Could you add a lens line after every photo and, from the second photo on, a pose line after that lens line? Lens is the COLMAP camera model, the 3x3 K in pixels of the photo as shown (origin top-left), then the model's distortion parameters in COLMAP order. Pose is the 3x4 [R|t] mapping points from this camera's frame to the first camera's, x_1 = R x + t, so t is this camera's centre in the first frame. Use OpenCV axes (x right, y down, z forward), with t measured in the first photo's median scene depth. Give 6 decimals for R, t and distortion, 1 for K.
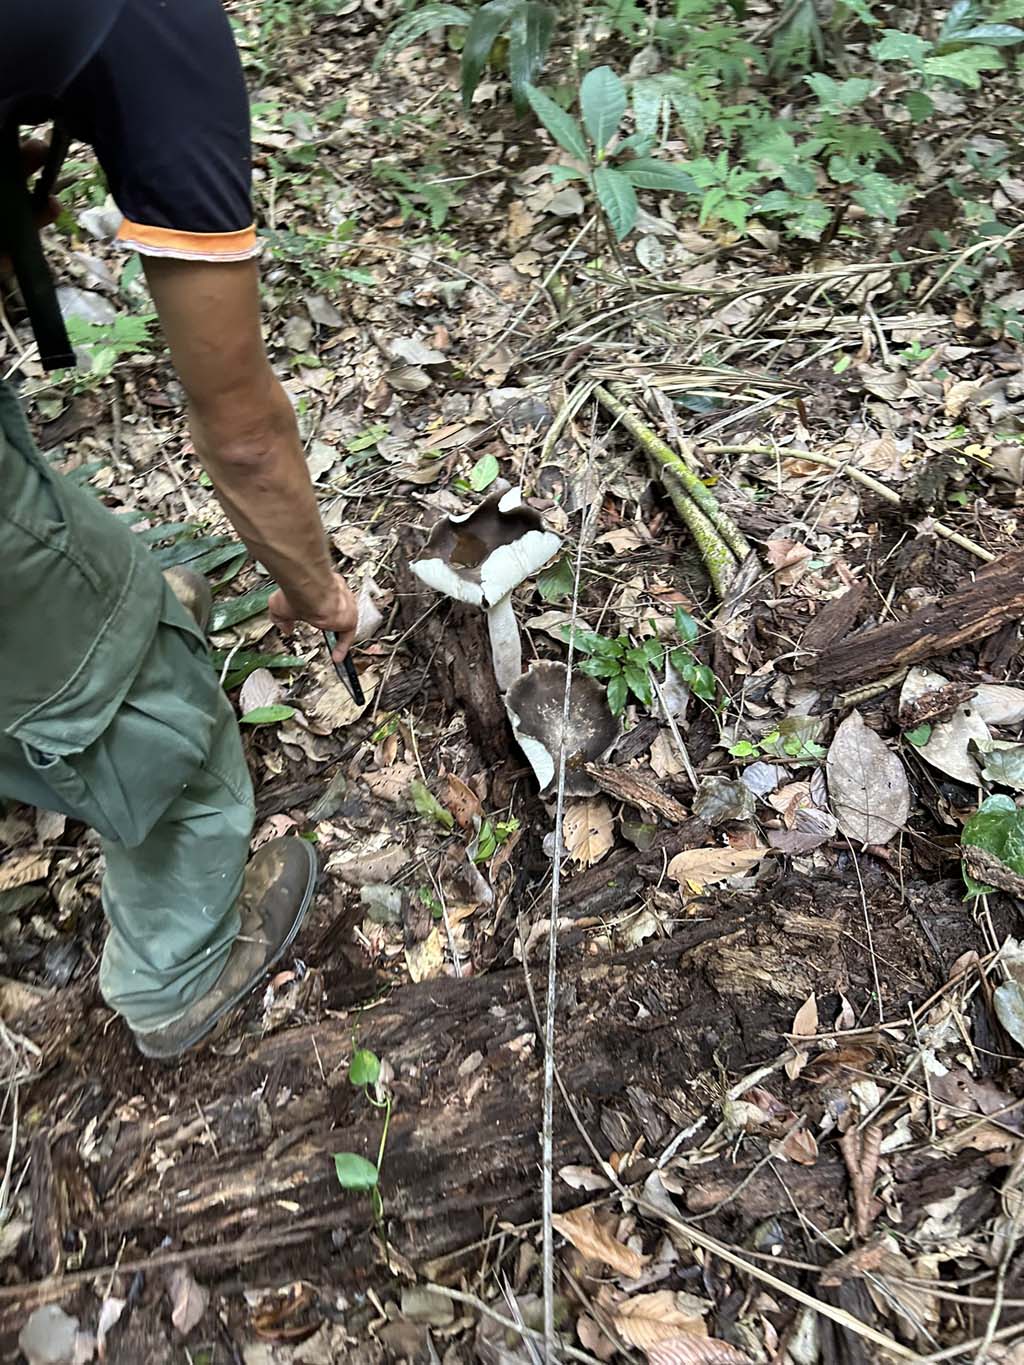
lens RADIAL K [[1029.6, 0, 520.9], [0, 1029.6, 678.6], [0, 0, 1]] dist [0.026481, -0.044623]
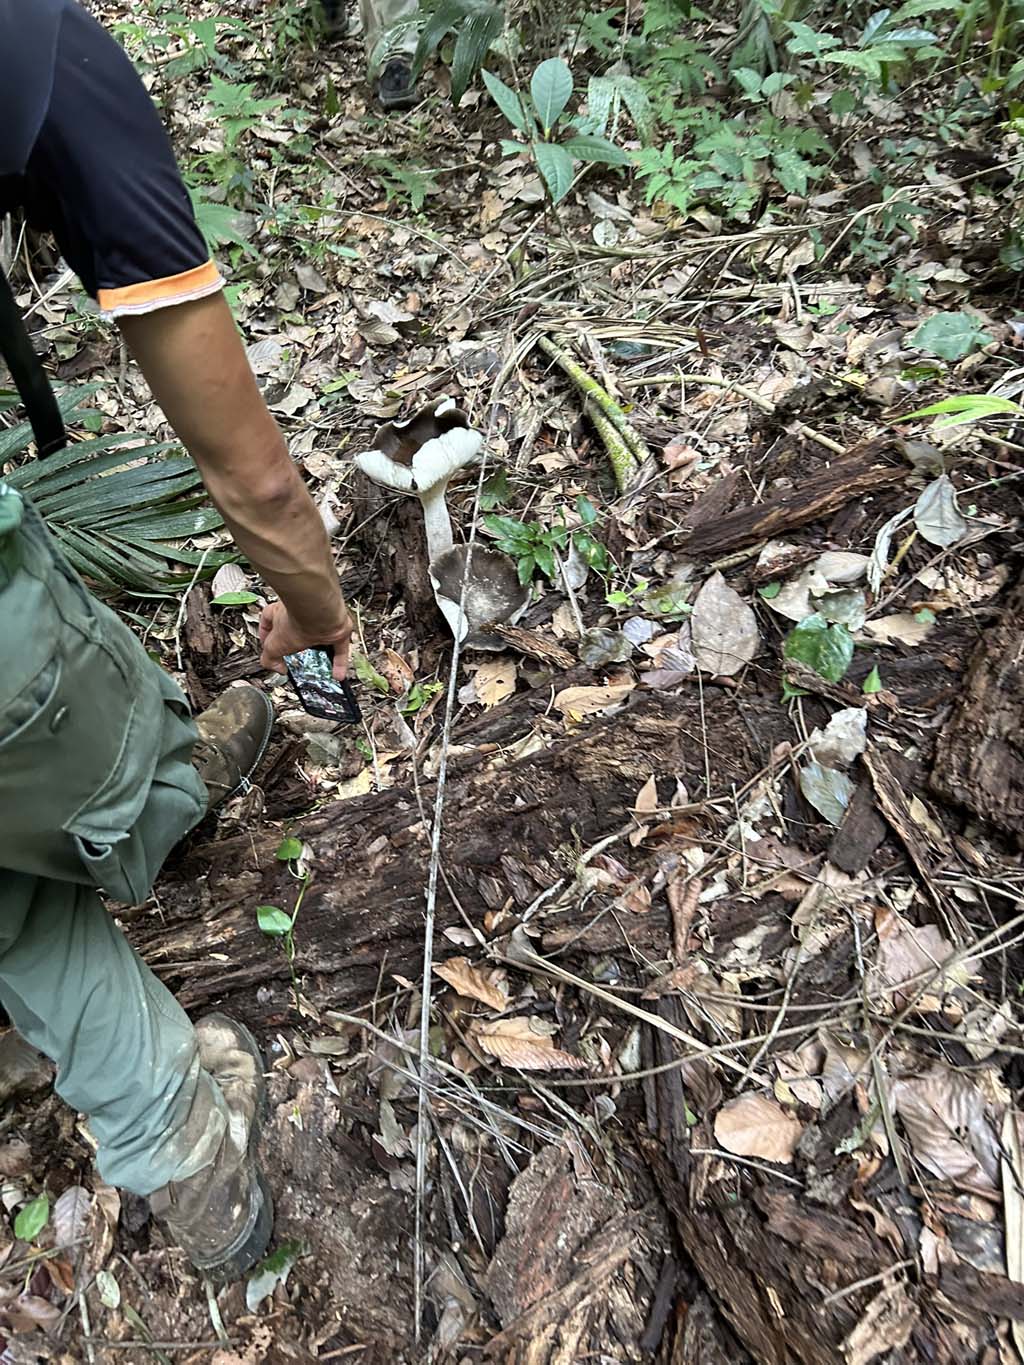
lens RADIAL K [[1029.6, 0, 498.9], [0, 1029.6, 685.1], [0, 0, 1]] dist [0.026481, -0.044623]
pose [[0.998826, 0.031546, -0.036755, 0.101966], [-0.032834, 0.998848, -0.034991, 0.176158], [0.035609, 0.036157, 0.998712, -0.148933]]
